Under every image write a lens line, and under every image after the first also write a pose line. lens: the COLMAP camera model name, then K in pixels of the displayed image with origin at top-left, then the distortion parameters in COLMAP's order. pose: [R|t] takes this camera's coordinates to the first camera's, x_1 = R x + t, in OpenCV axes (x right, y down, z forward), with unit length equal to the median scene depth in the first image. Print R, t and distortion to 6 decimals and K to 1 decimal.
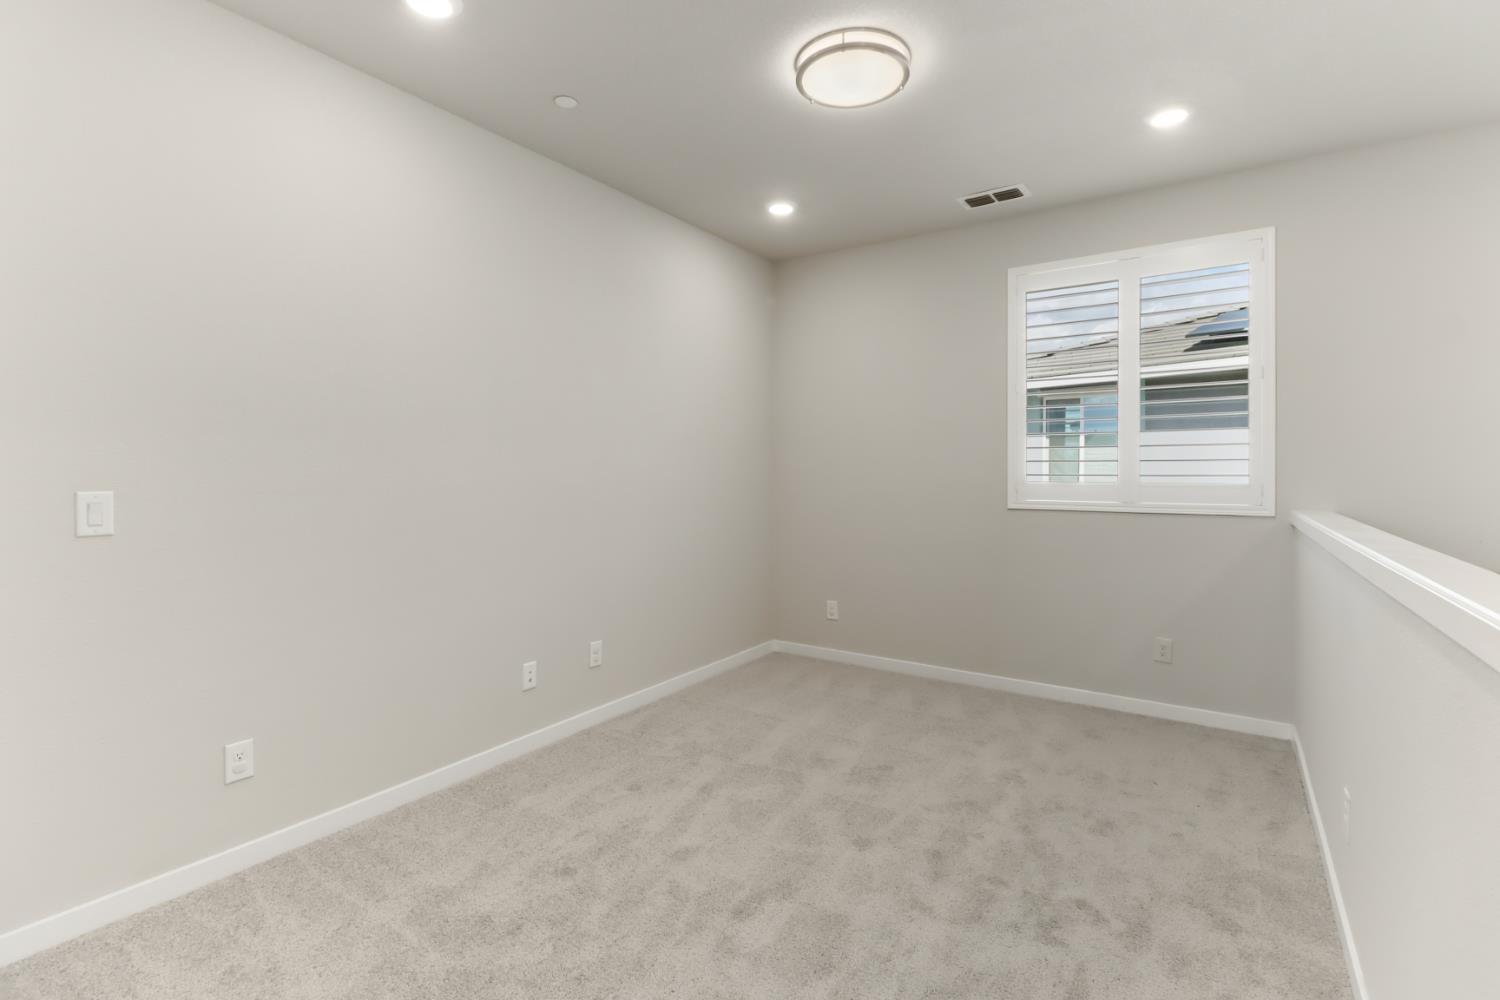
lens RADIAL K [[713.4, 0, 749.8], [0, 713.4, 476.0], [0, 0, 1]] dist [0.002303, 0.000059]
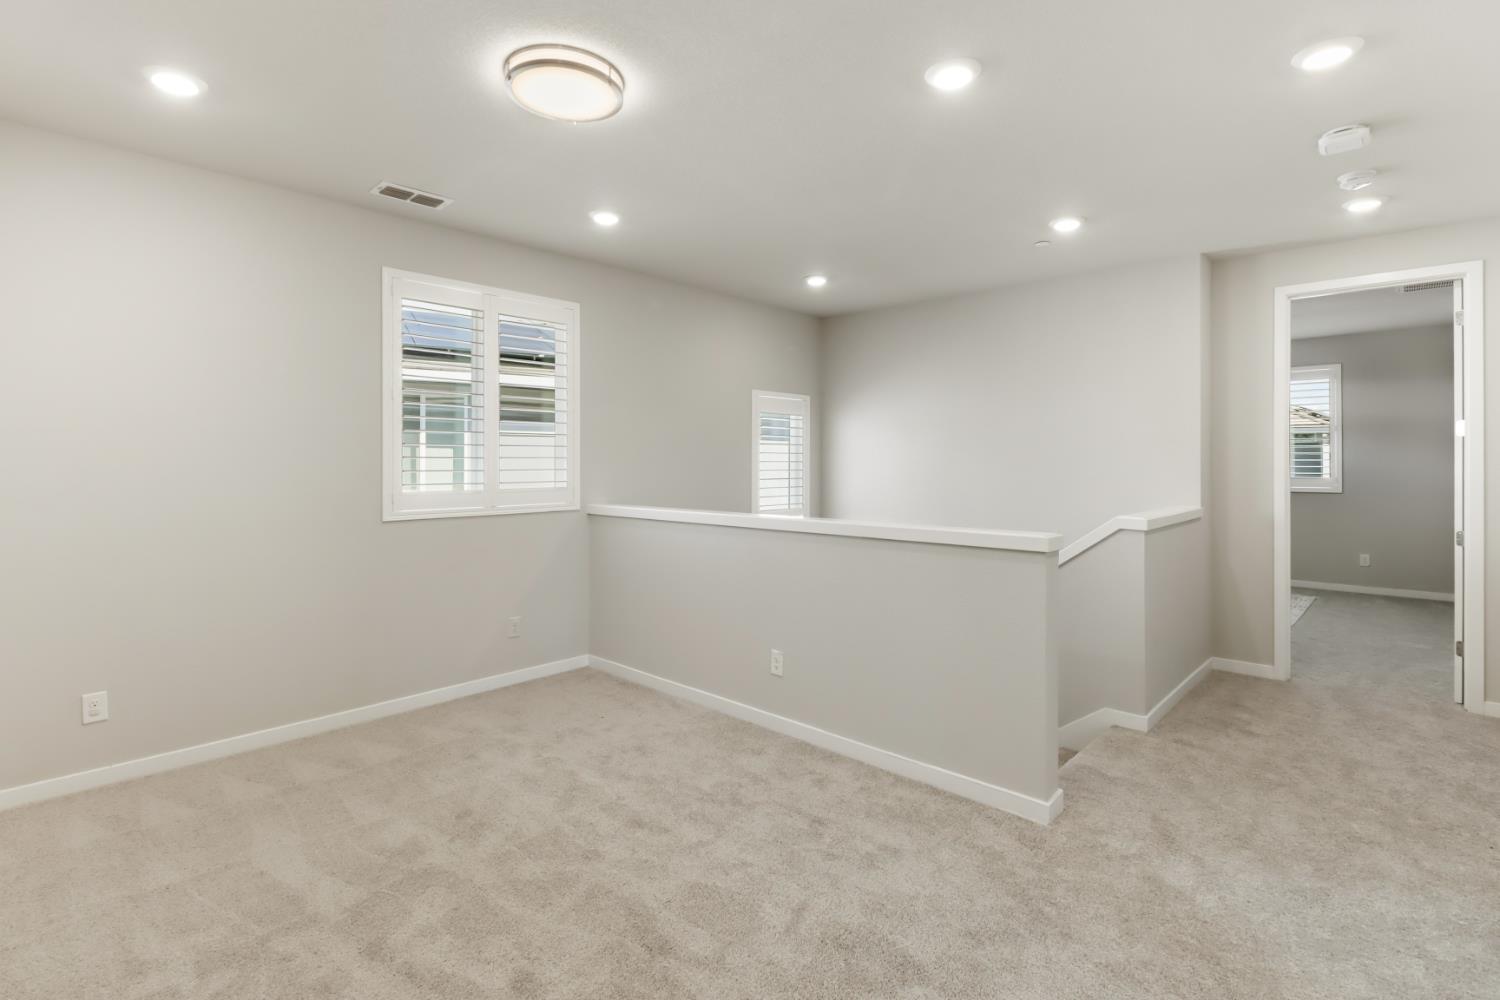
lens RADIAL K [[721.6, 0, 749.1], [0, 721.6, 465.7], [0, 0, 1]] dist [0.001038, -0.000041]
pose [[0.137893, -0.002755, 0.990443, -0.710862], [0.013577, 0.999907, 0.000891, -0.030993], [-0.990354, 0.013324, 0.137918, 0.543266]]
